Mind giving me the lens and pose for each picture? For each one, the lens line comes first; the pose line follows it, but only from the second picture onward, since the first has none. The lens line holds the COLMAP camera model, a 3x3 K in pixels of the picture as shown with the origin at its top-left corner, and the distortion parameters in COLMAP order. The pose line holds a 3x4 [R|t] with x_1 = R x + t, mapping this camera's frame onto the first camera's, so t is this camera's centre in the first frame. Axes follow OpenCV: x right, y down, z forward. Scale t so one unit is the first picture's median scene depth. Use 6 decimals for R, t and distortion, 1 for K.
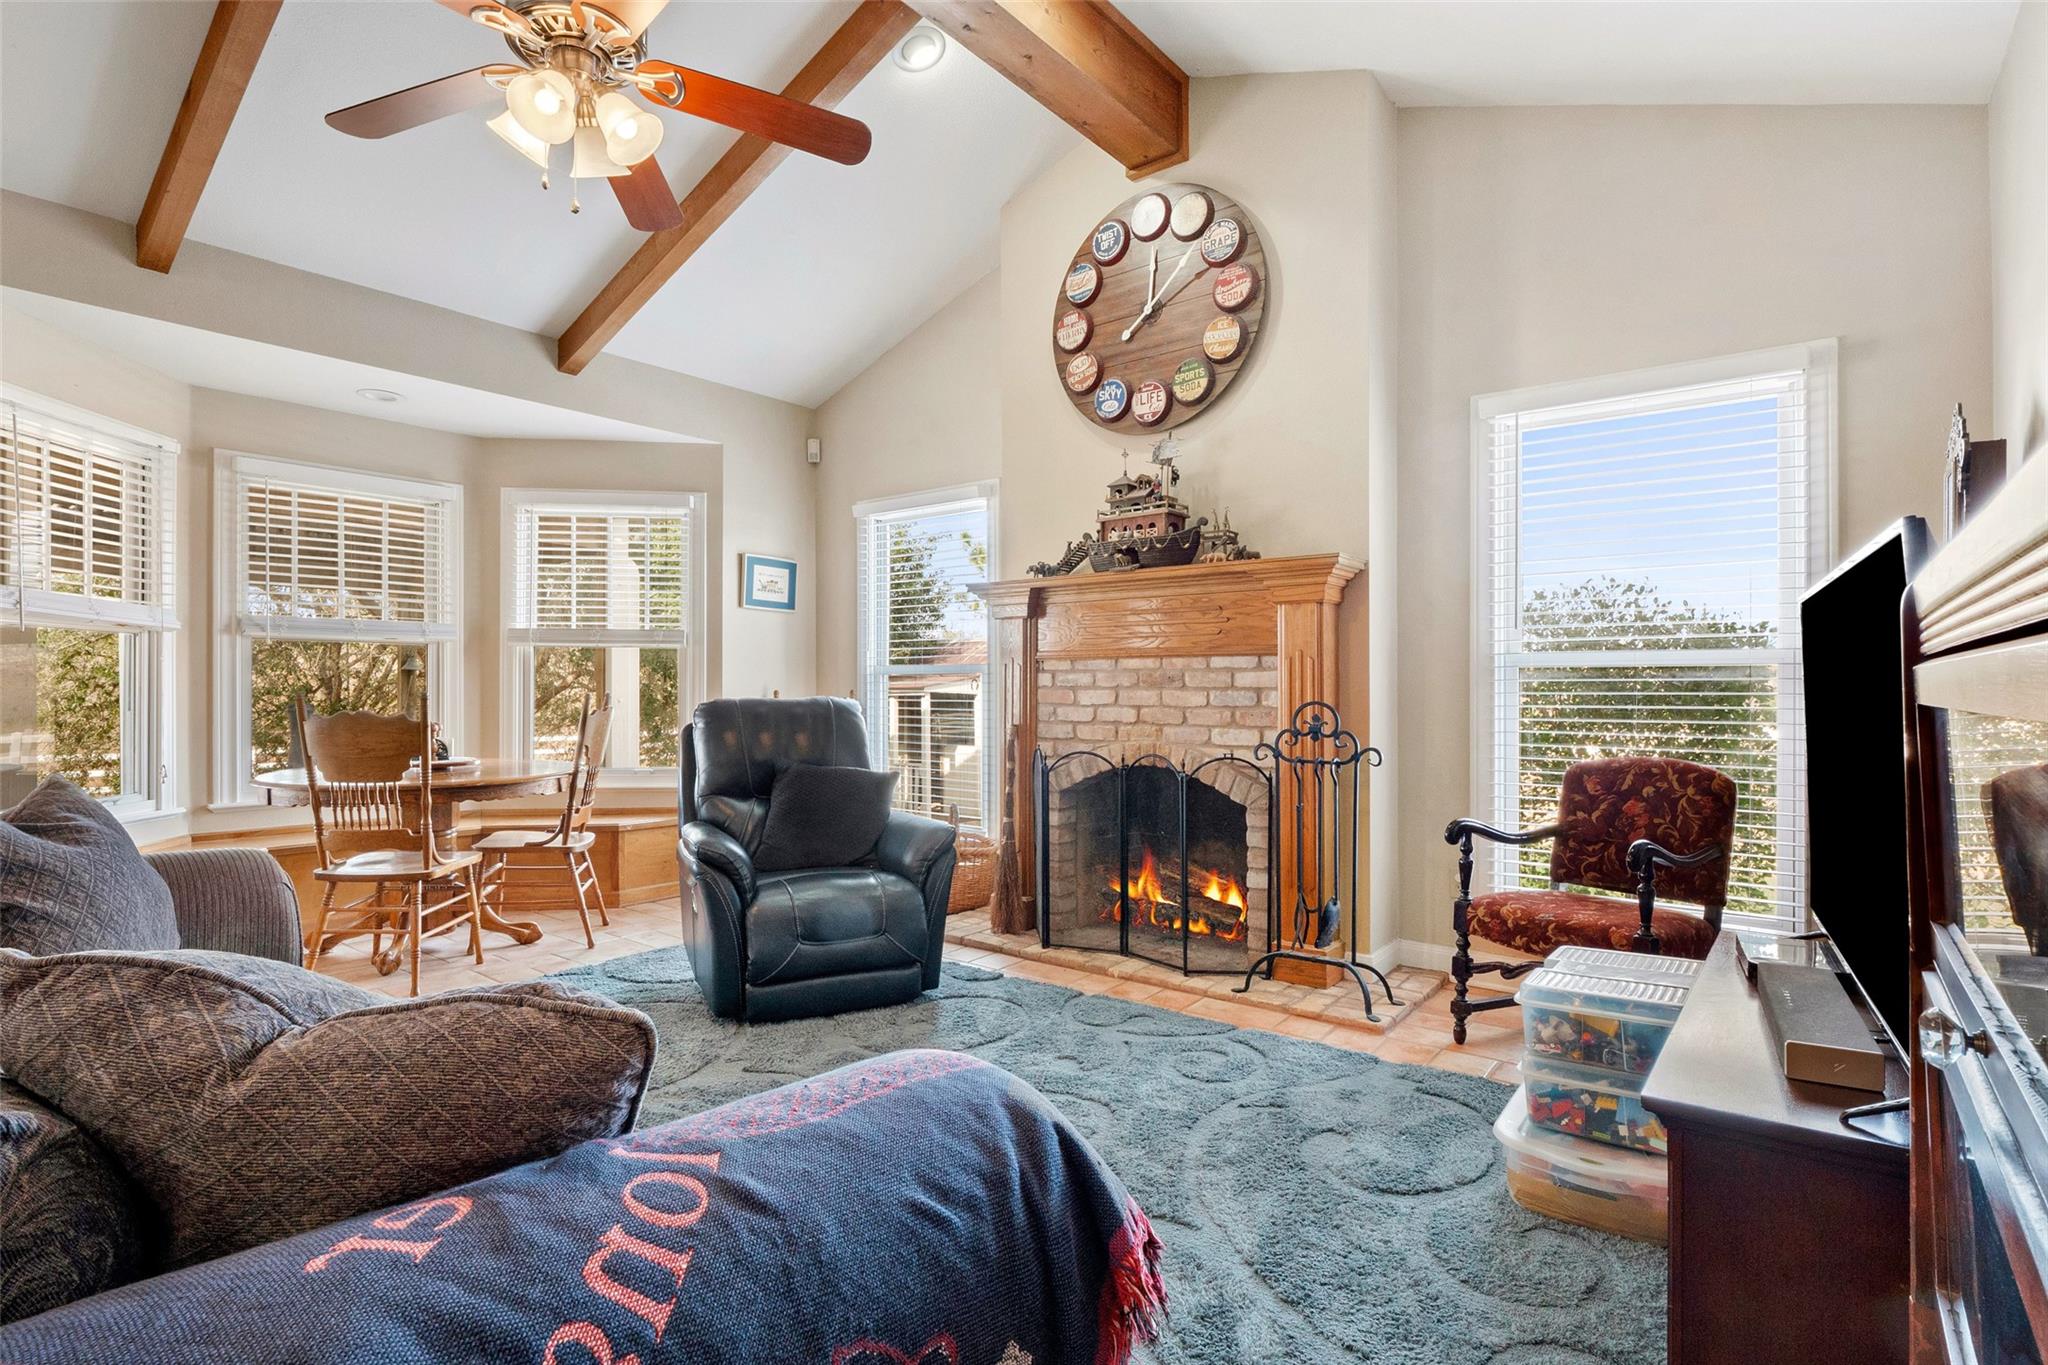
lens RADIAL K [[990.2, 0, 1036.6], [0, 990.2, 685.1], [0, 0, 1]] dist [-0.034788, -0.001279]
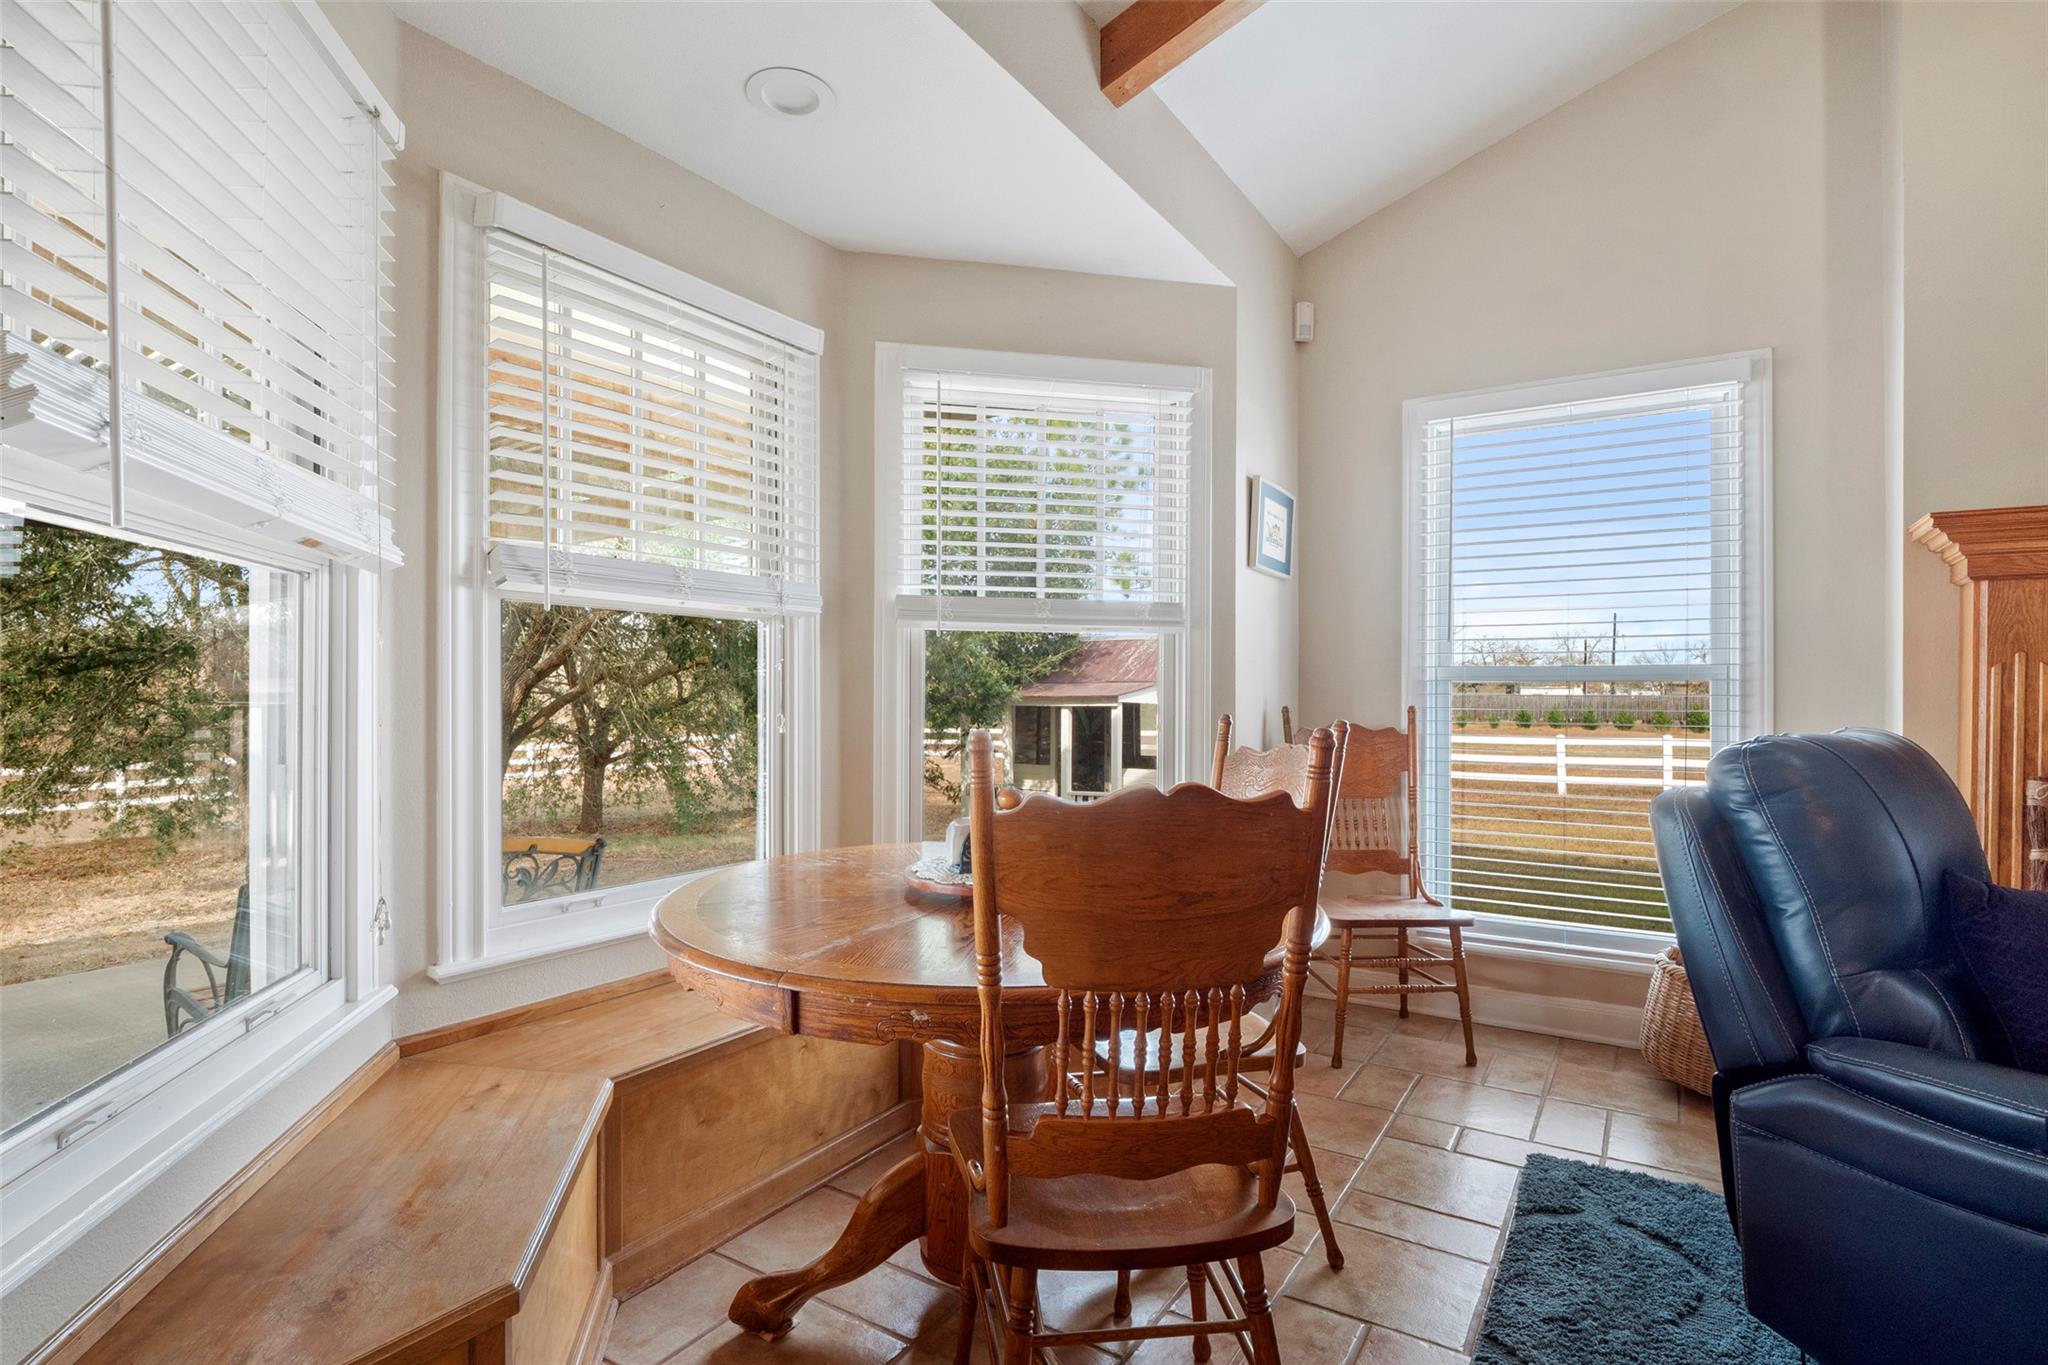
lens RADIAL K [[990.2, 0, 1014.5], [0, 990.2, 694.3], [0, 0, 1]] dist [-0.034788, -0.001279]
pose [[0.996815, -0.000796, 0.079743, -0.494999], [0.000391, 0.999987, 0.005088, -0.004053], [-0.079746, -0.005041, 0.996802, 0.419116]]
